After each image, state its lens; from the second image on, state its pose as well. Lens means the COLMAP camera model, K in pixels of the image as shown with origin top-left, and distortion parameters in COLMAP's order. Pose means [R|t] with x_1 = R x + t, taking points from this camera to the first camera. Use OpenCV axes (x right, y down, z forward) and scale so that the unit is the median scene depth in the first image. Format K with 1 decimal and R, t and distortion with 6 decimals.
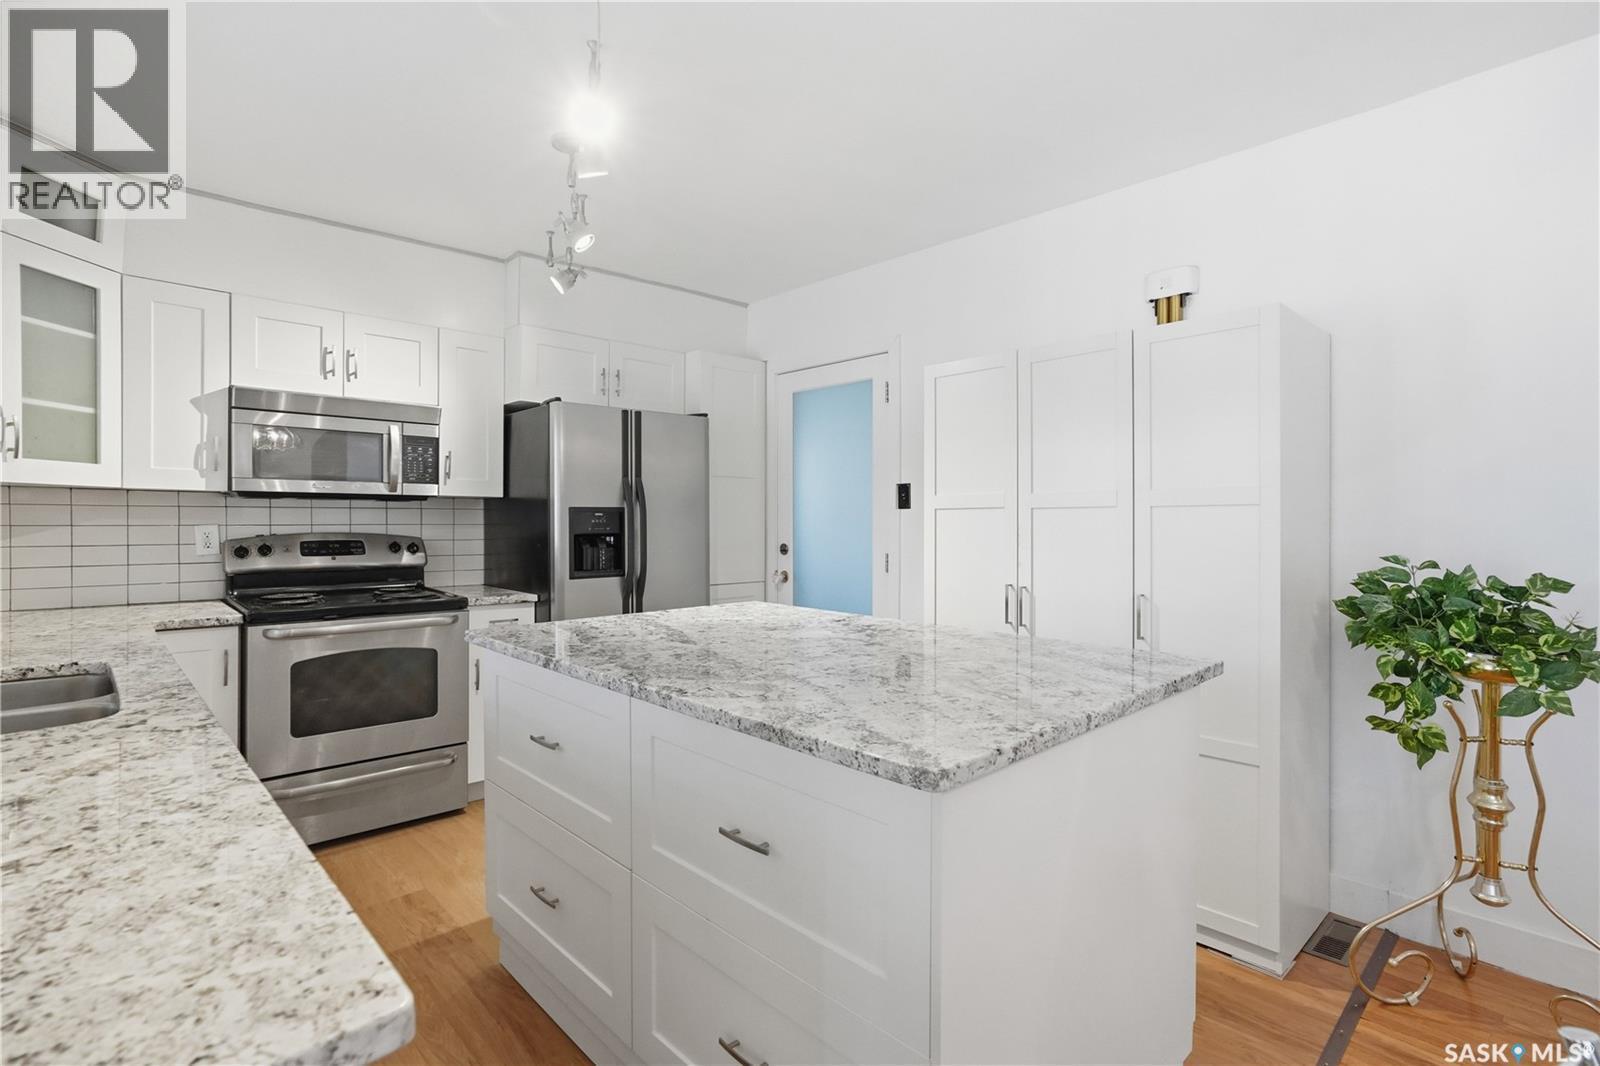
lens RADIAL K [[768.2, 0, 794.1], [0, 768.2, 527.3], [0, 0, 1]] dist [-0.050230, 0.037153]
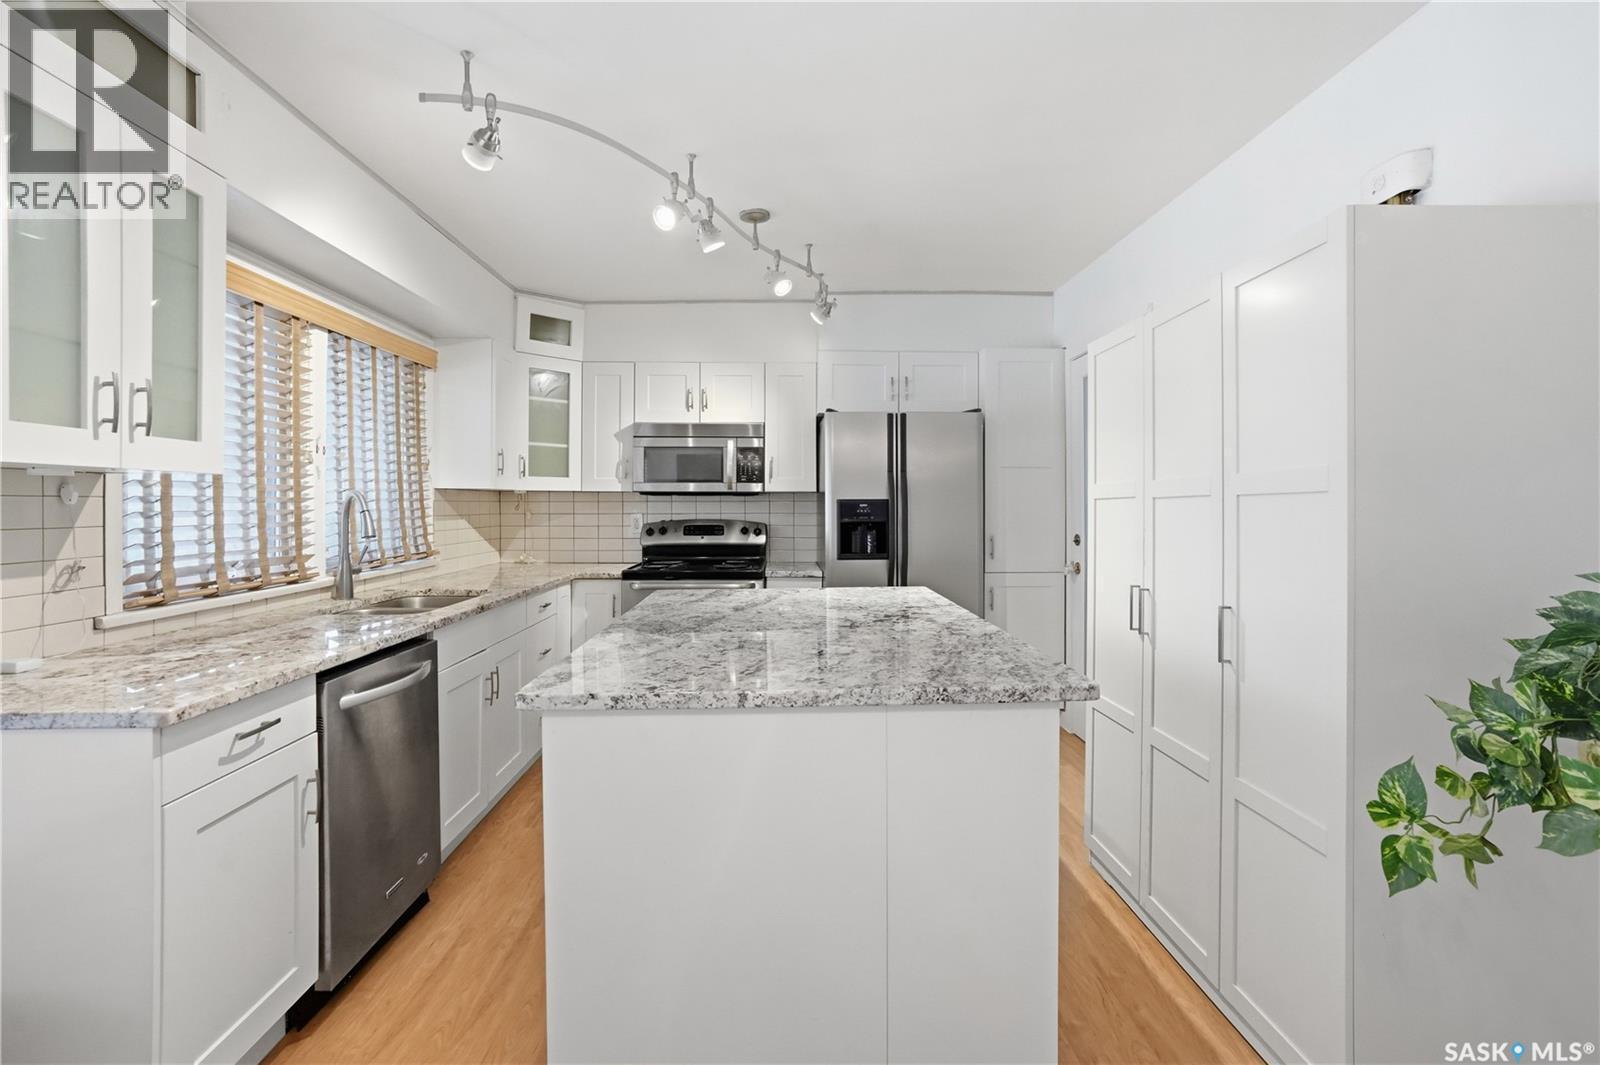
lens RADIAL K [[735.5, 0, 801.5], [0, 735.5, 513.8], [0, 0, 1]] dist [-0.028458, 0.000127]
pose [[0.749533, 0.003173, -0.661960, 0.428197], [-0.003607, 0.999993, 0.000709, -0.004768], [0.661957, 0.001856, 0.749539, 0.098176]]
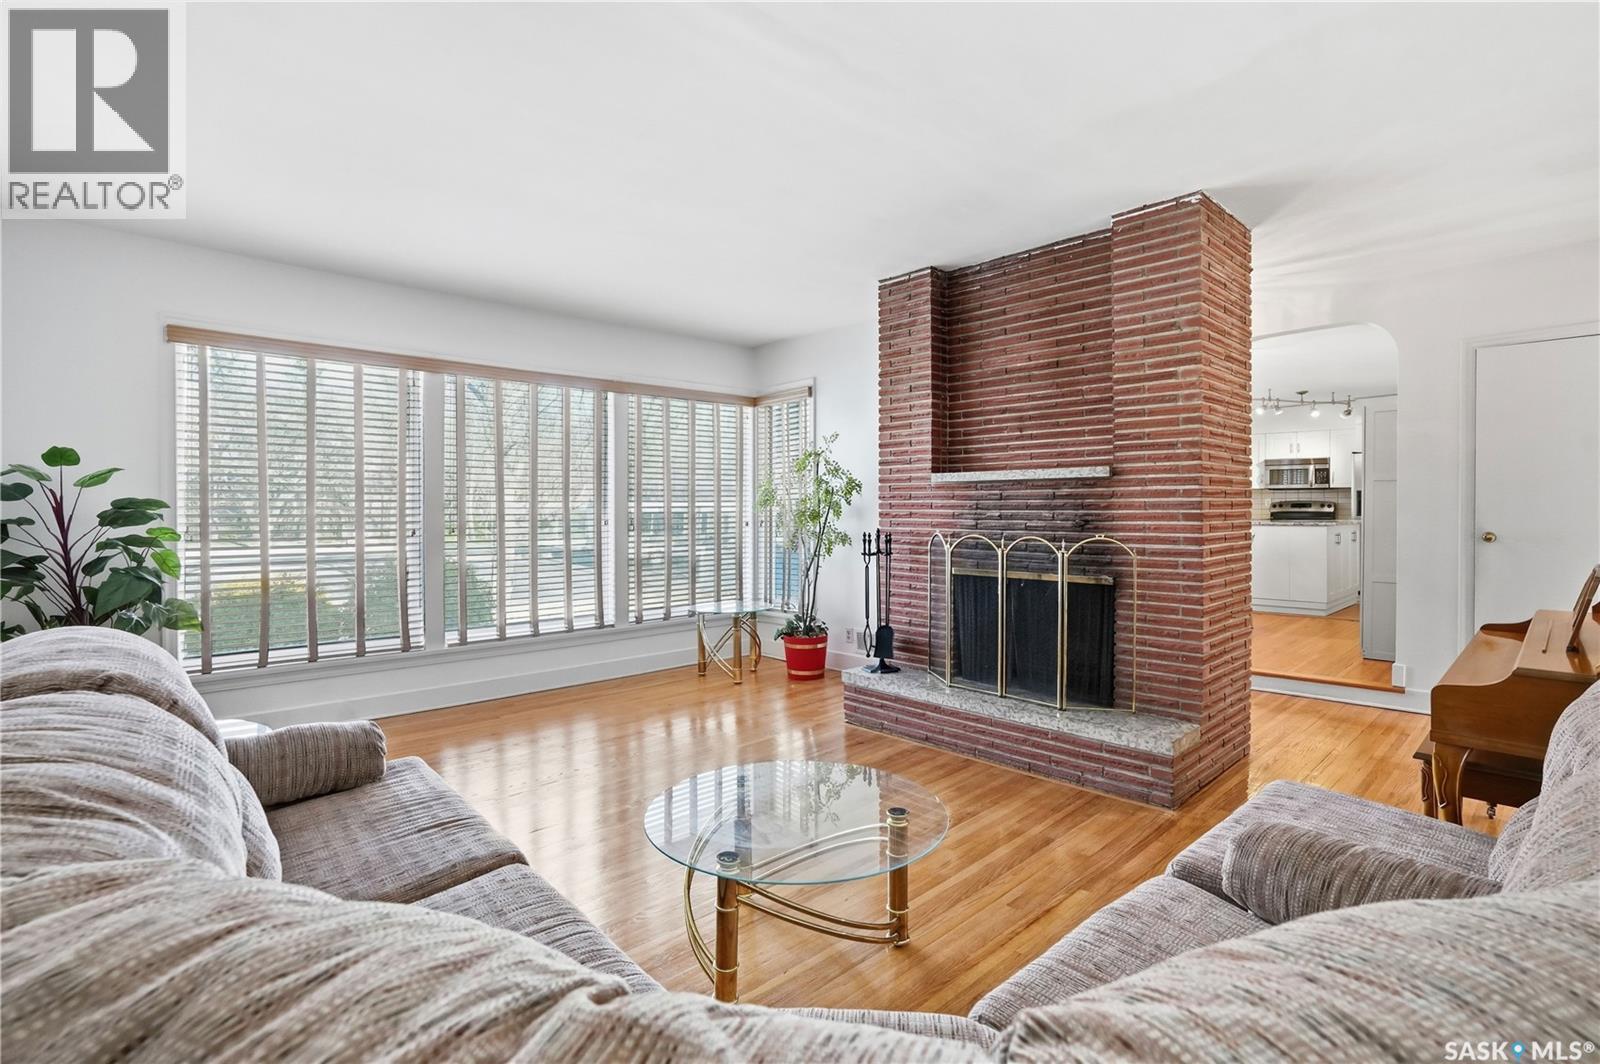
lens RADIAL K [[735.5, 0, 801.5], [0, 735.5, 513.3], [0, 0, 1]] dist [-0.028458, 0.000127]
pose [[-0.022275, 0.008082, -0.999719, 2.431443], [-0.006266, 0.999947, 0.008223, 0.048103], [0.999732, 0.006448, -0.022224, -0.995543]]
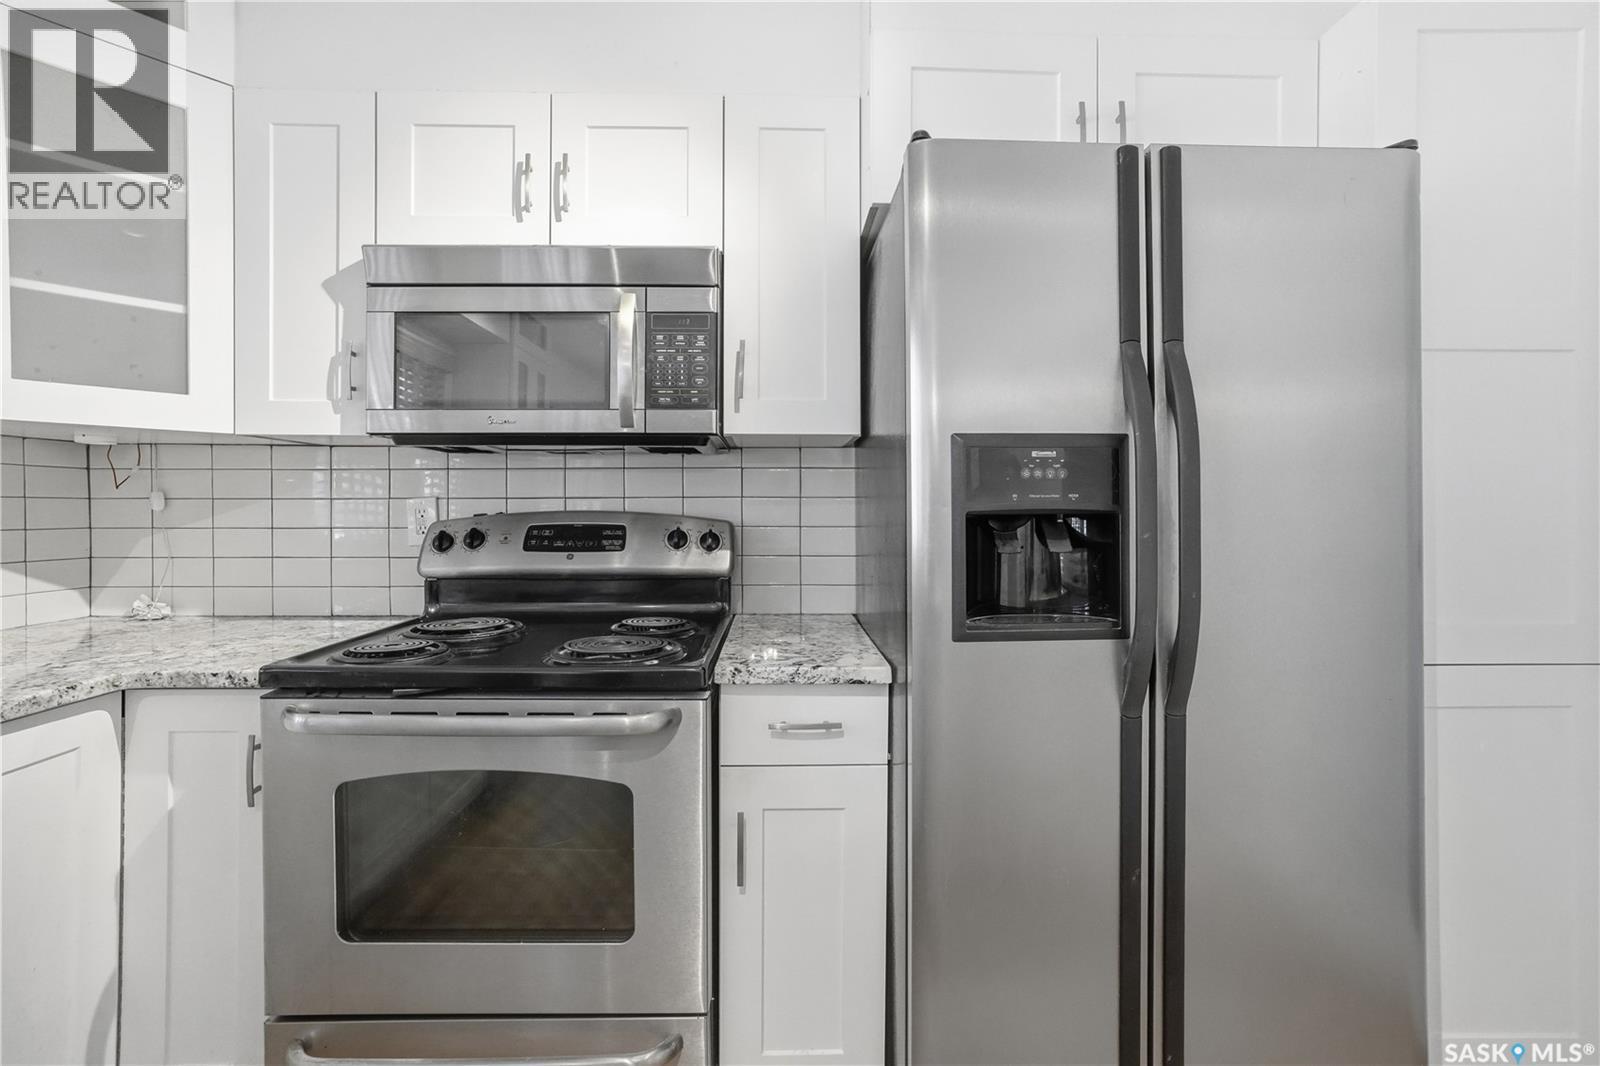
lens RADIAL K [[735.5, 0, 801.5], [0, 735.5, 514.3], [0, 0, 1]] dist [-0.028458, 0.000127]
pose [[0.752741, -0.001950, -0.658313, -0.124011], [-0.001891, 0.999985, -0.005125, 0.012242], [0.658314, 0.005102, 0.752727, 0.699167]]
